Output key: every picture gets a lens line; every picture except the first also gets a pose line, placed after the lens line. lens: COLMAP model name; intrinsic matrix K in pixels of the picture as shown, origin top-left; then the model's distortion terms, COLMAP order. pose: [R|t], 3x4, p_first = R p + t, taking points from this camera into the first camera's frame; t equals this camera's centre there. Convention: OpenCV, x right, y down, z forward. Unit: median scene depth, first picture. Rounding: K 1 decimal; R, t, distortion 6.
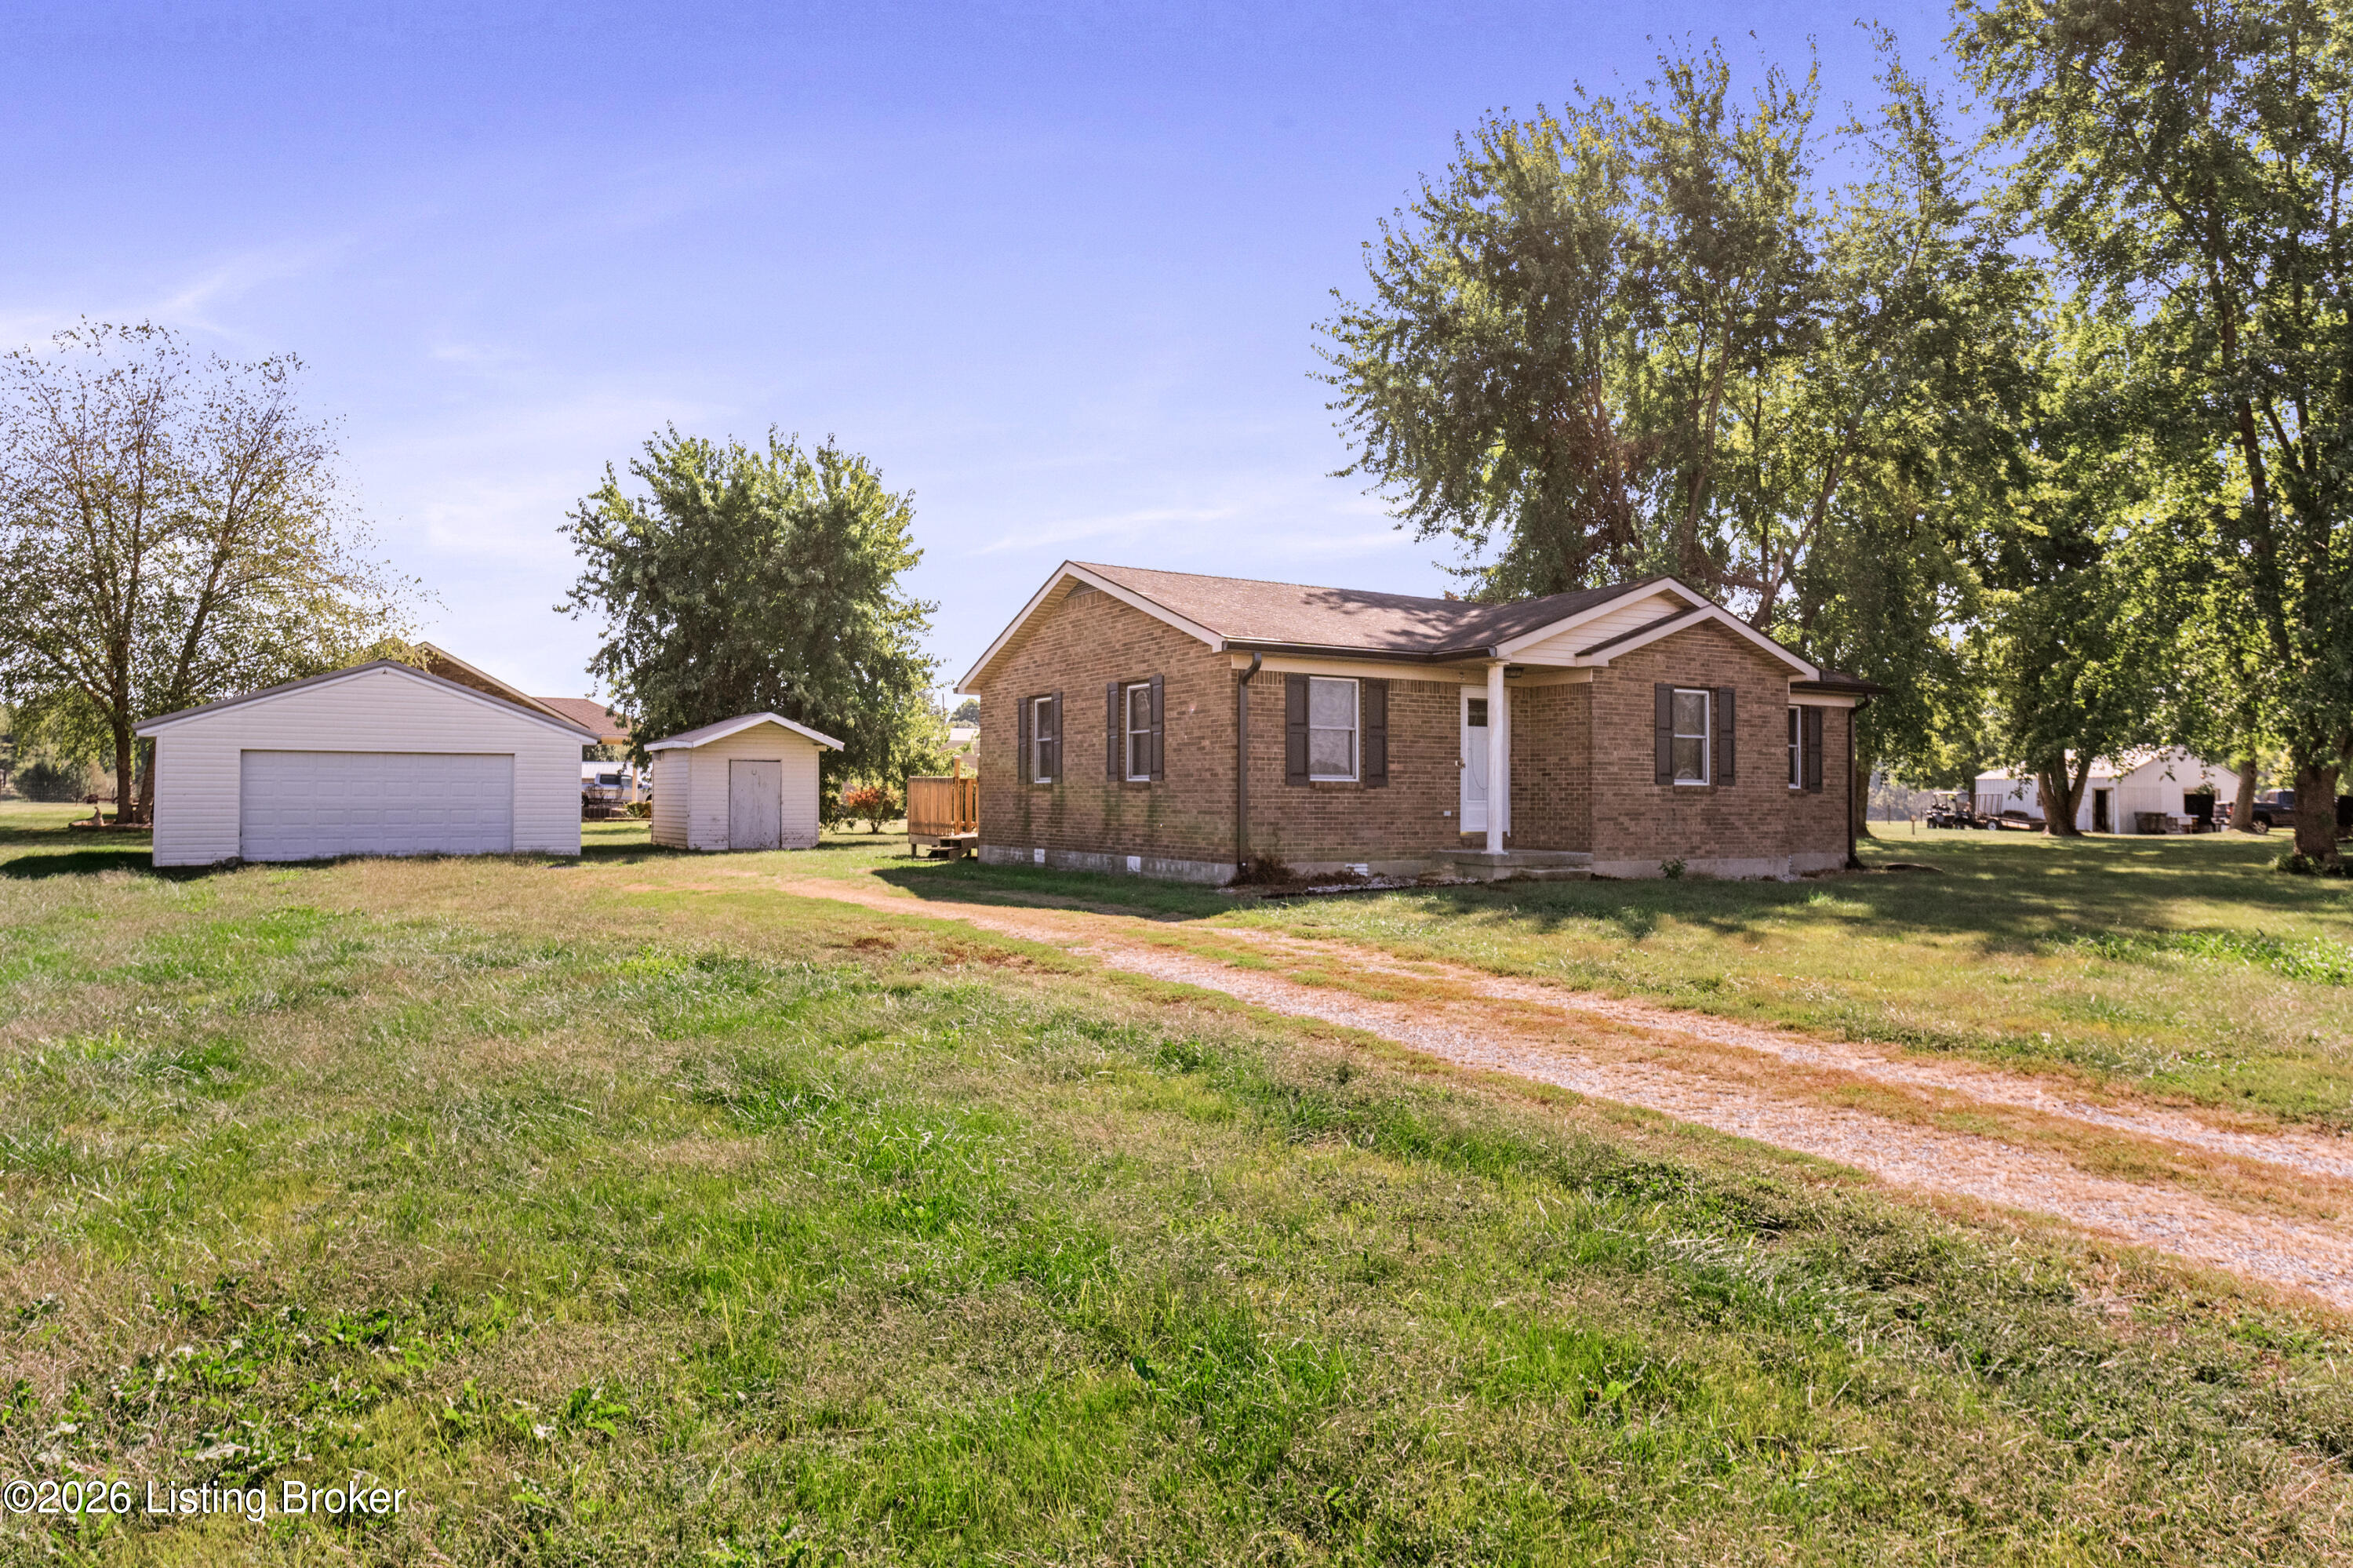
lens RADIAL K [[1390.9, 0, 1174.2], [0, 1390.9, 777.1], [0, 0, 1]] dist [-0.006852, -0.001235]
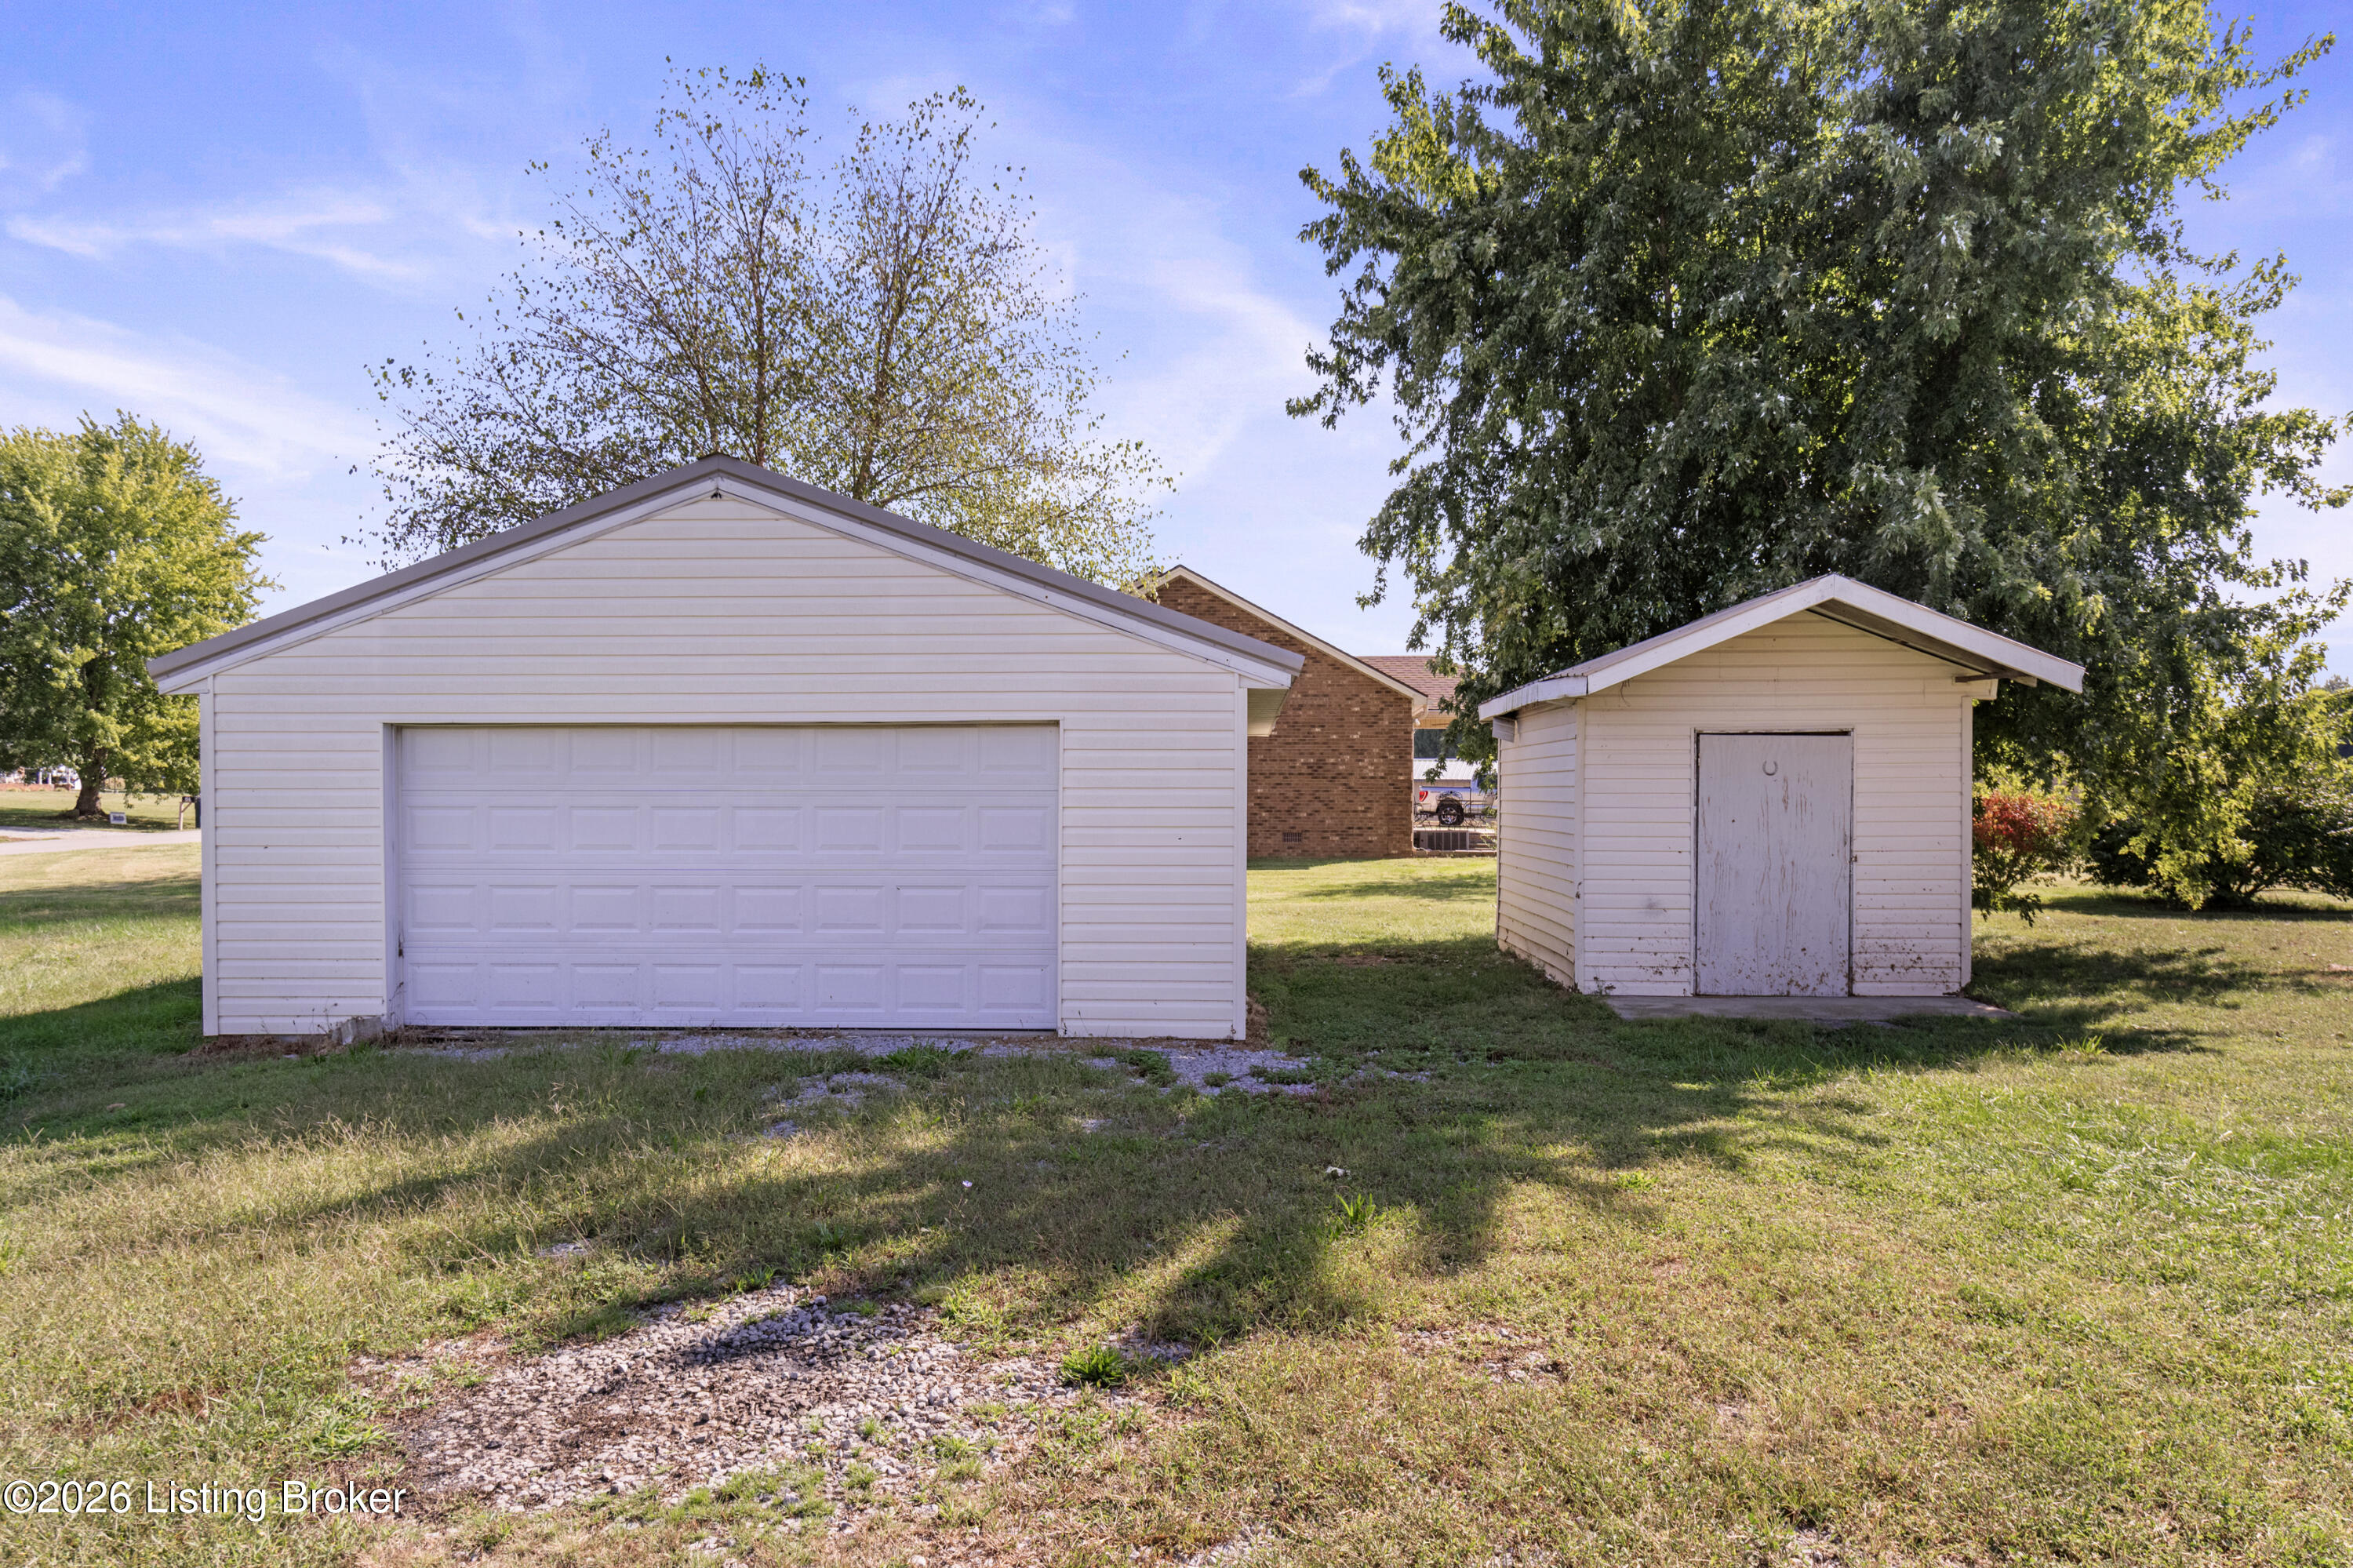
lens RADIAL K [[1495.4, 0, 1164.3], [0, 1495.4, 833.3], [0, 0, 1]] dist [0.014708, -0.004005]
pose [[0.809343, 0.010142, -0.587249, -0.196274], [0.012433, 0.999331, 0.034394, -0.001888], [0.587205, -0.035138, 0.808676, 0.585466]]
